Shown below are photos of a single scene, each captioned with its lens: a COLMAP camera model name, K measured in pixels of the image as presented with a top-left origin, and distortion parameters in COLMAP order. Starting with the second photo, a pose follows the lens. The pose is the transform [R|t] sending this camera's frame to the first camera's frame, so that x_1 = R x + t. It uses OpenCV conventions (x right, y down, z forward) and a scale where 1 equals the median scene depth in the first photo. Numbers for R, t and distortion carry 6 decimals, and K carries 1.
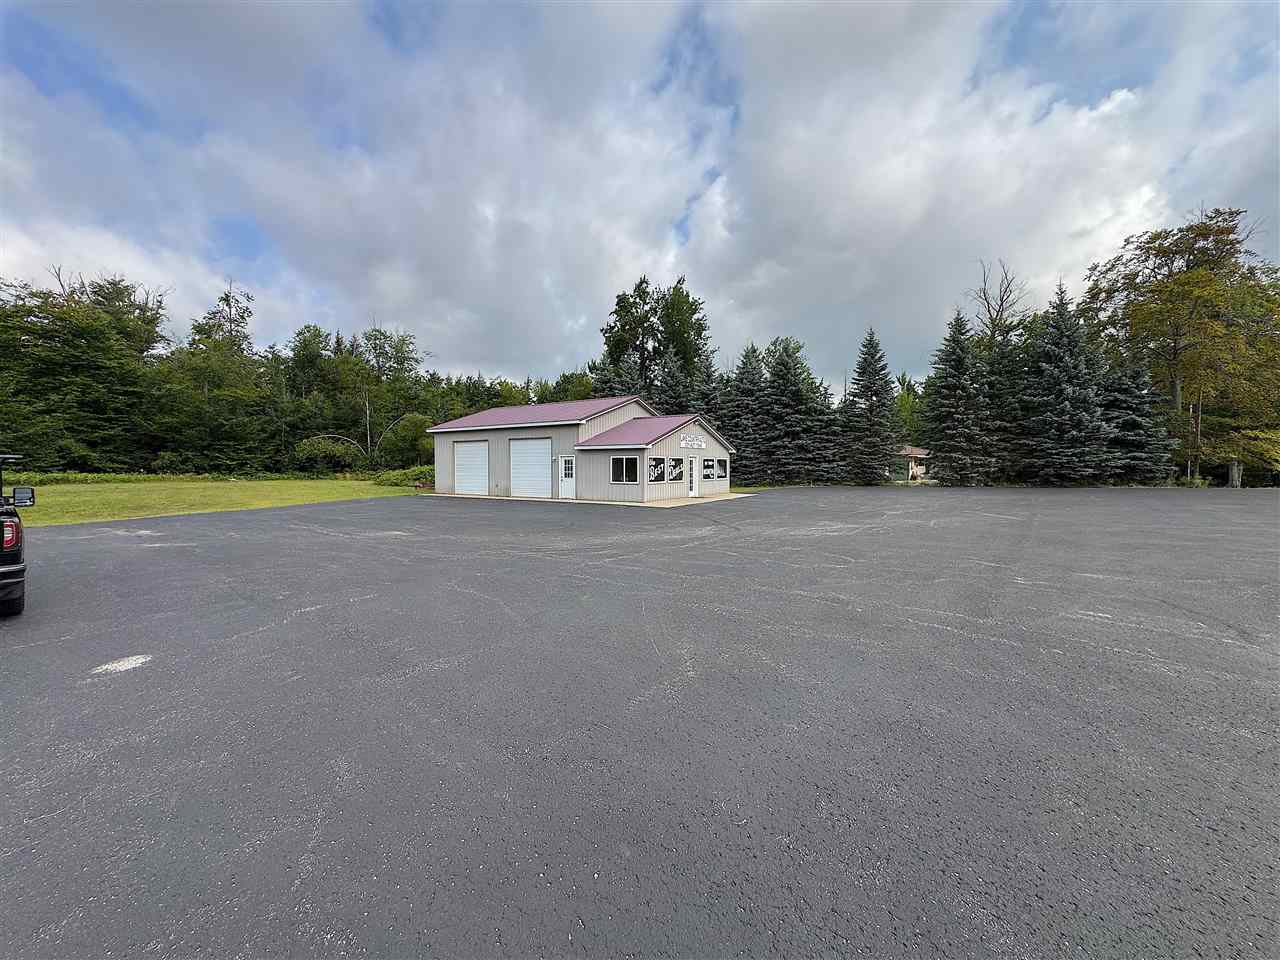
lens RADIAL K [[515.1, 0, 651.4], [0, 515.1, 478.1], [0, 0, 1]] dist [-0.002772, 0.000168]
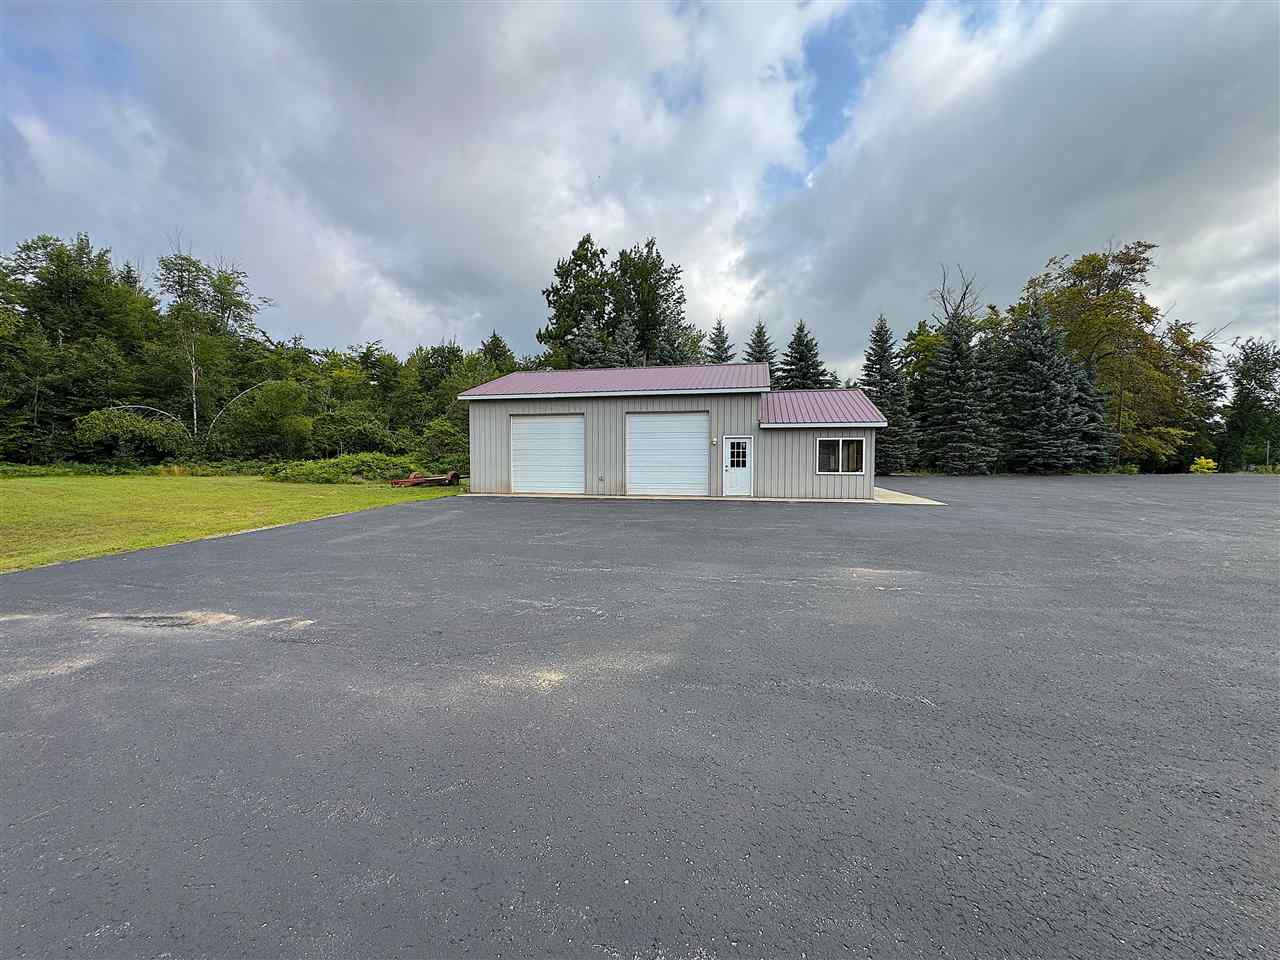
lens RADIAL K [[515.1, 0, 633.9], [0, 515.1, 480.3], [0, 0, 1]] dist [-0.002772, 0.000168]
pose [[0.936675, -0.012815, 0.349965, -0.415746], [0.006695, 0.999803, 0.018691, 0.002322], [-0.350135, -0.015165, 0.936576, 0.275736]]
